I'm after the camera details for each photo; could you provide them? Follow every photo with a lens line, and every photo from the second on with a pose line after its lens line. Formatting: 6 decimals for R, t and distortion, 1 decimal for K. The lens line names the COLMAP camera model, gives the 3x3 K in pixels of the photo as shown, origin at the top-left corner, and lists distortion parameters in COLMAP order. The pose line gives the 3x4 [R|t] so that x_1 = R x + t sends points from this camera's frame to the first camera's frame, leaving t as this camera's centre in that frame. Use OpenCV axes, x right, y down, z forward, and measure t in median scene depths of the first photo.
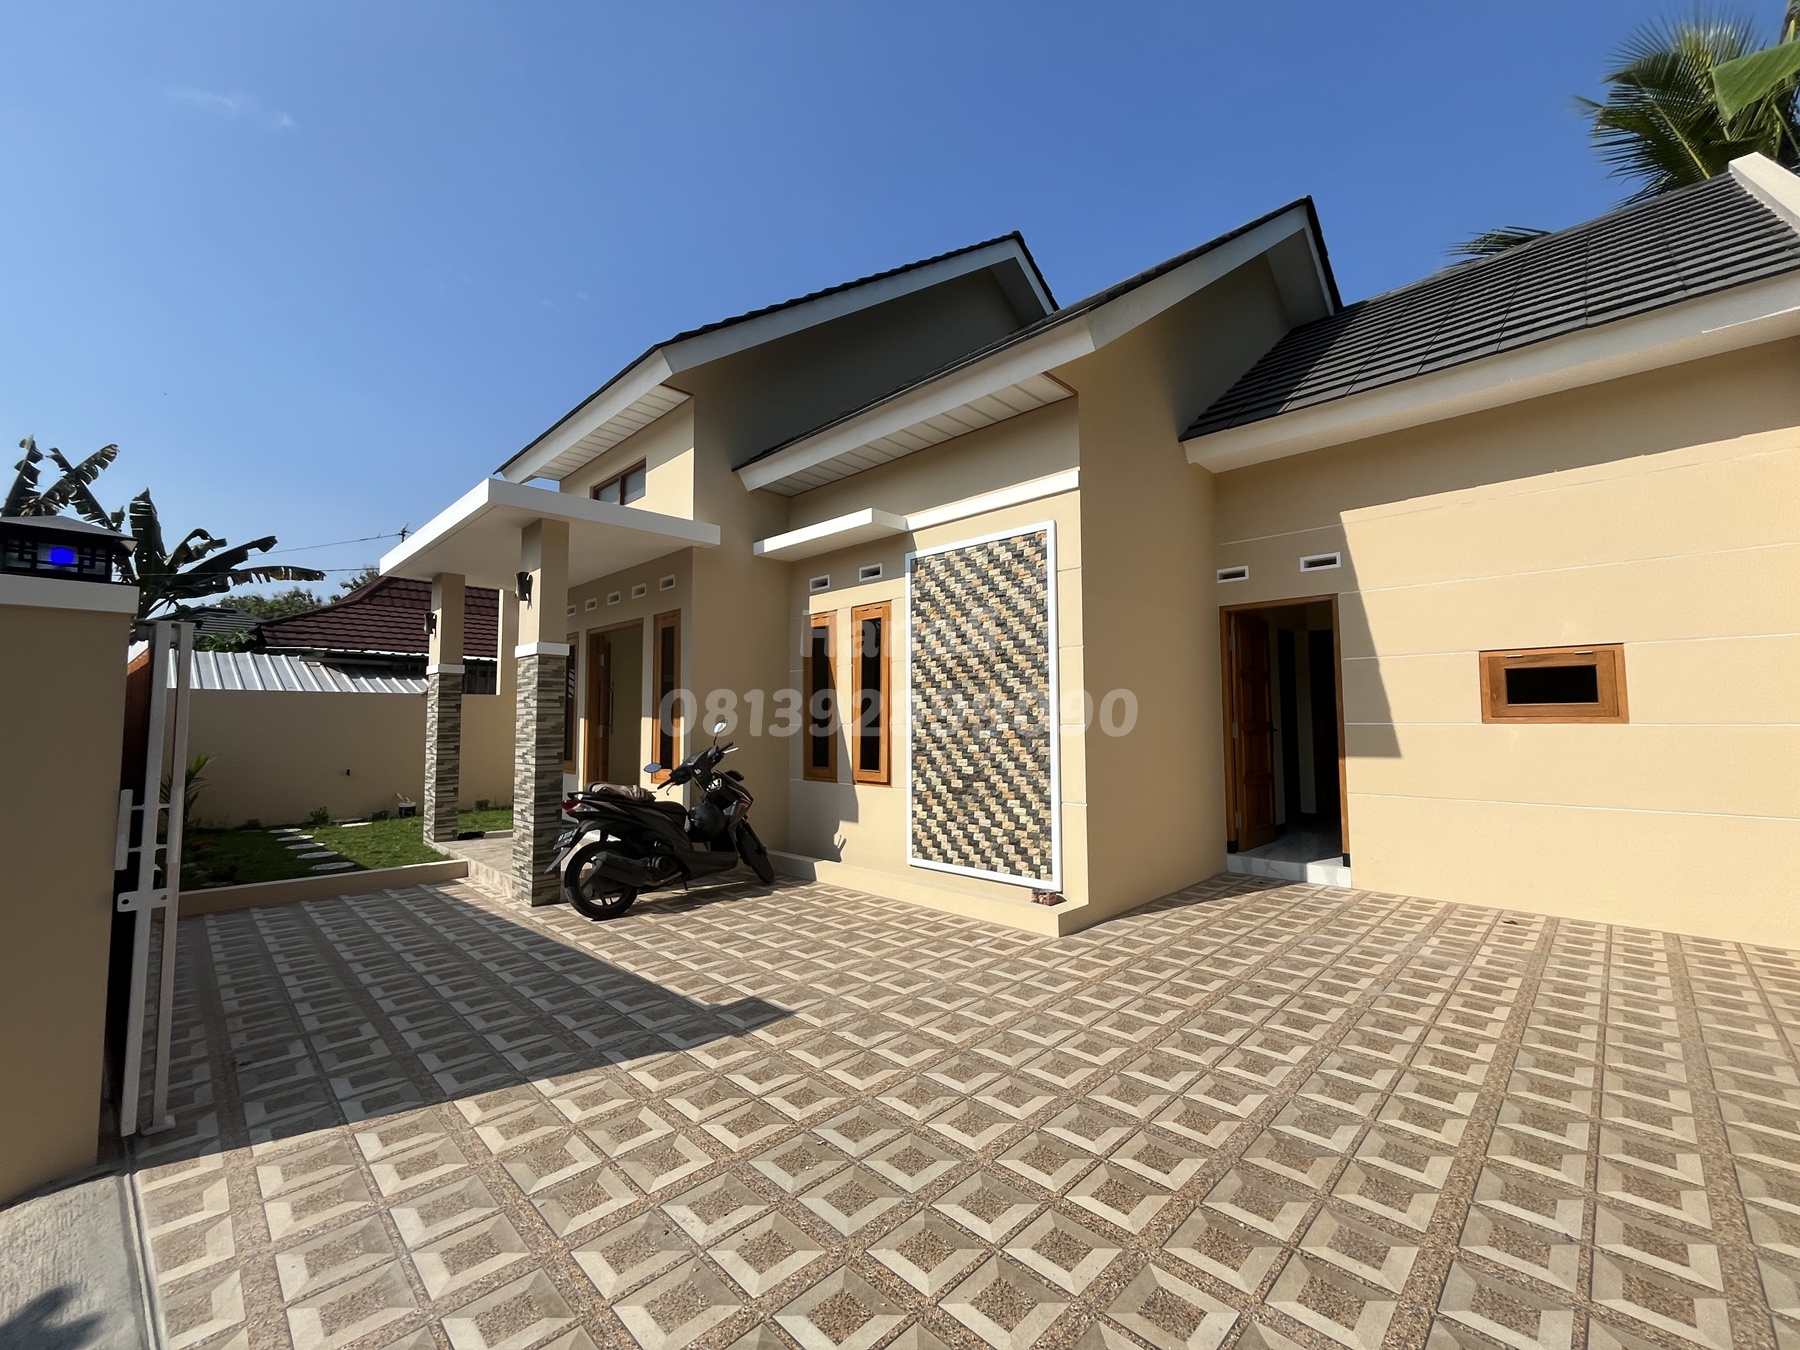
lens RADIAL K [[730.7, 0, 895.6], [0, 730.7, 676.1], [0, 0, 1]] dist [-0.003225, 0.000562]
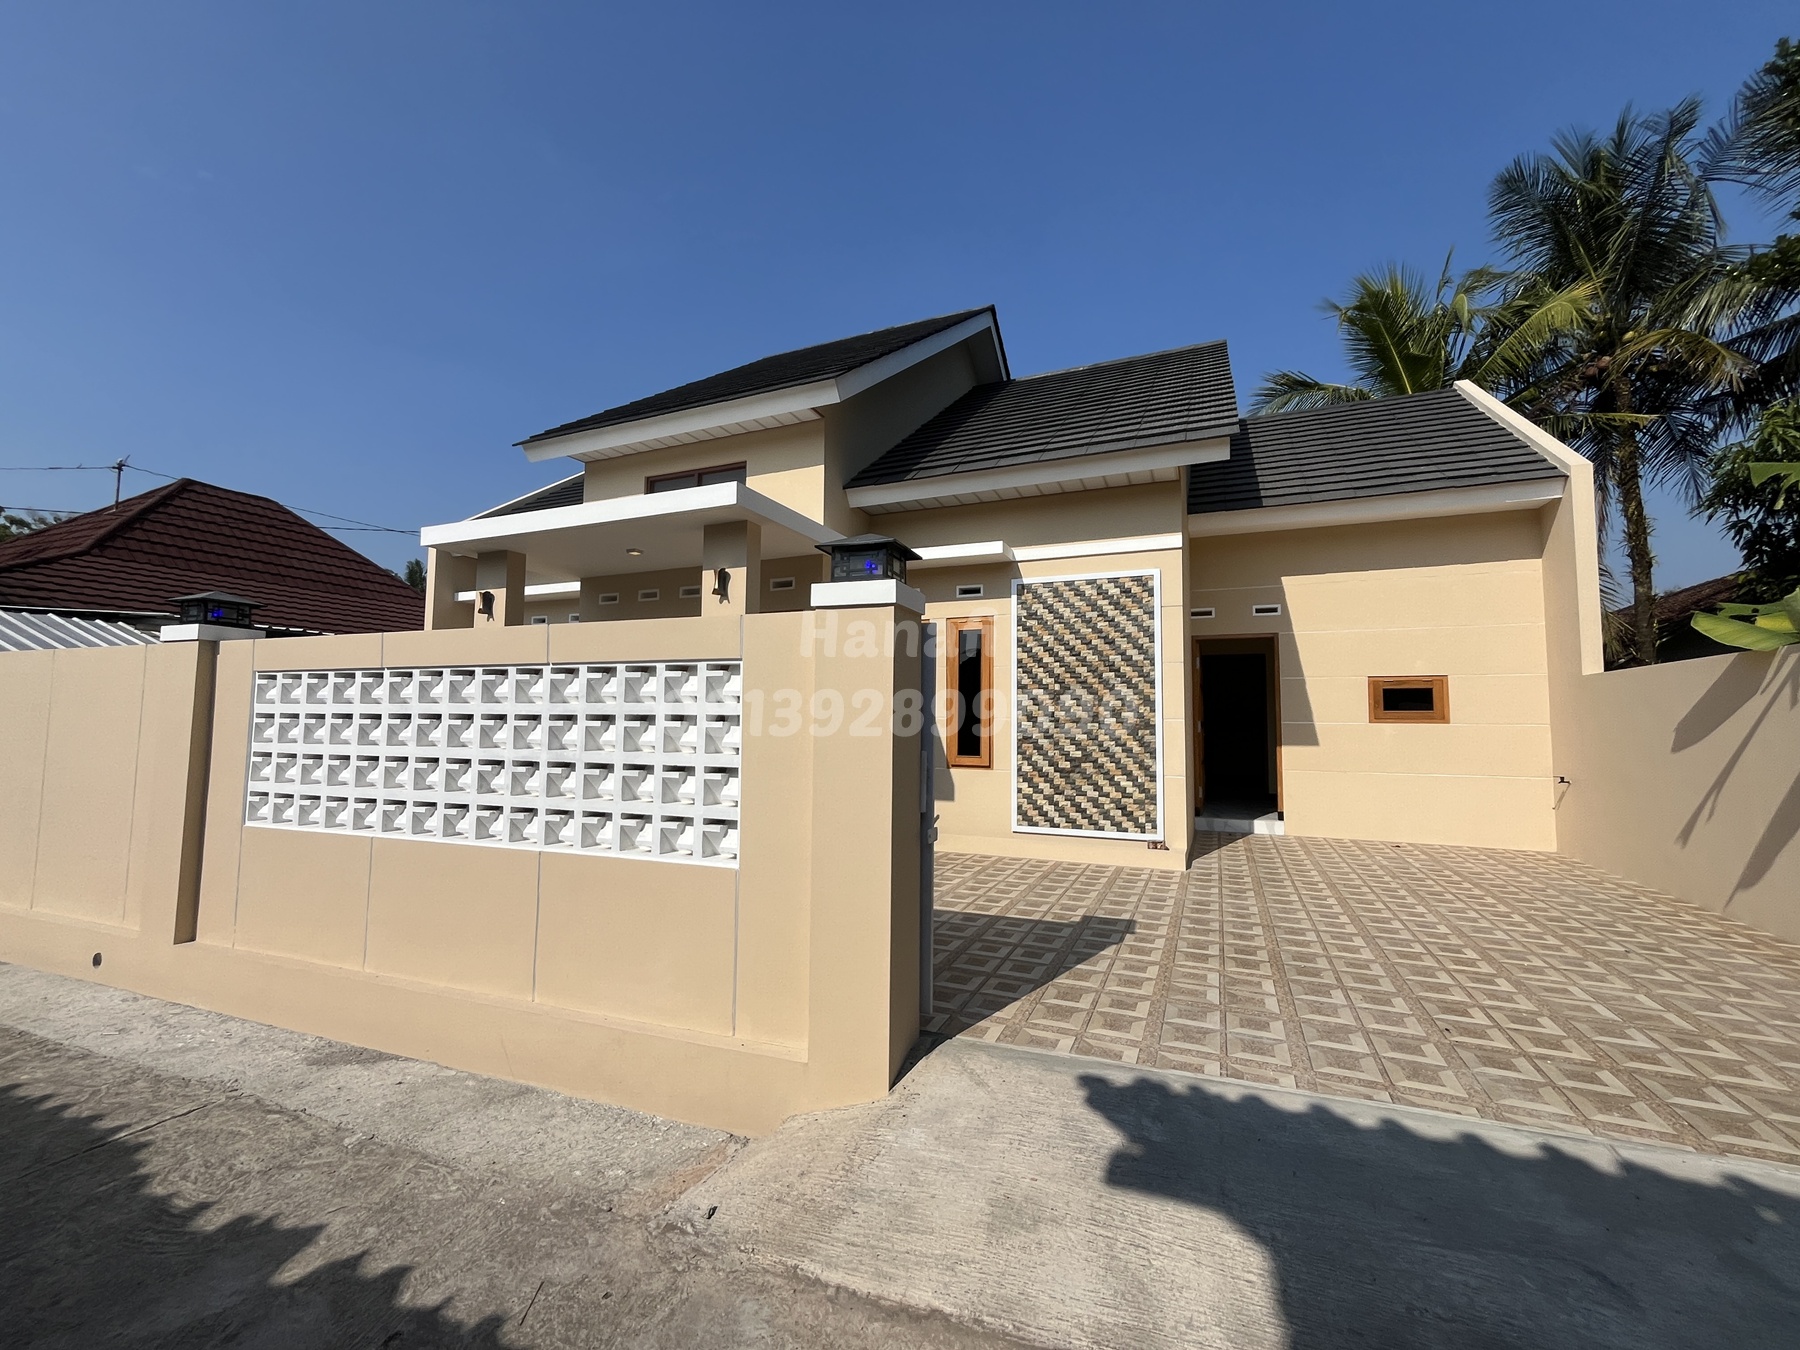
lens RADIAL K [[730.7, 0, 894.3], [0, 730.7, 675.2], [0, 0, 1]] dist [-0.003225, 0.000562]
pose [[0.931664, 0.038135, 0.361314, -0.665377], [-0.036513, 0.999269, -0.011316, 0.016162], [-0.361481, -0.002650, 0.932376, -0.082242]]
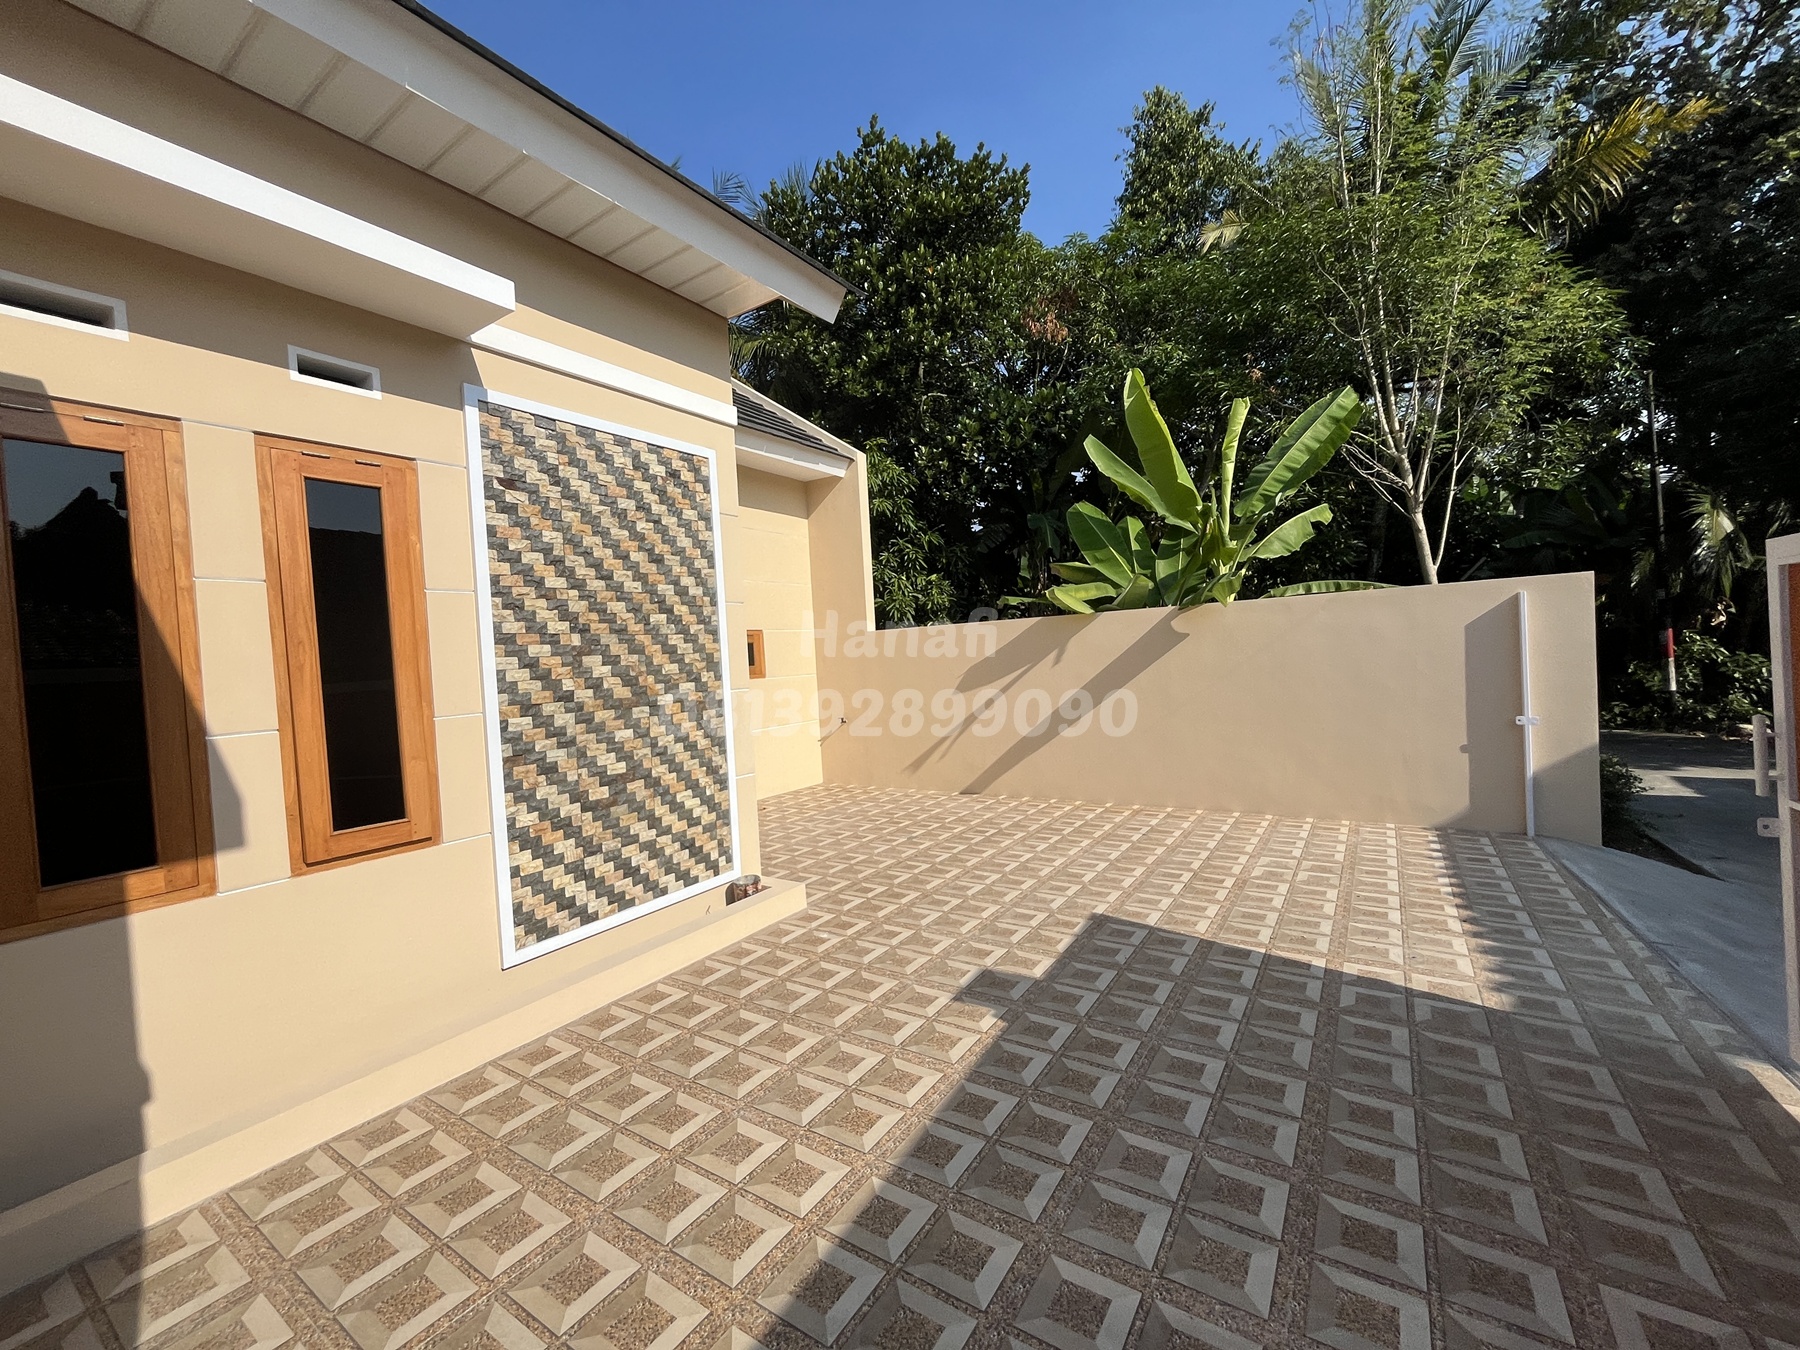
lens RADIAL K [[730.7, 0, 894.5], [0, 730.7, 676.8], [0, 0, 1]] dist [-0.003225, 0.000562]
pose [[-0.193721, -0.011213, 0.980992, -0.603976], [-0.004962, 0.999933, 0.010449, 0.036103], [-0.981044, -0.002843, -0.193764, 0.875947]]
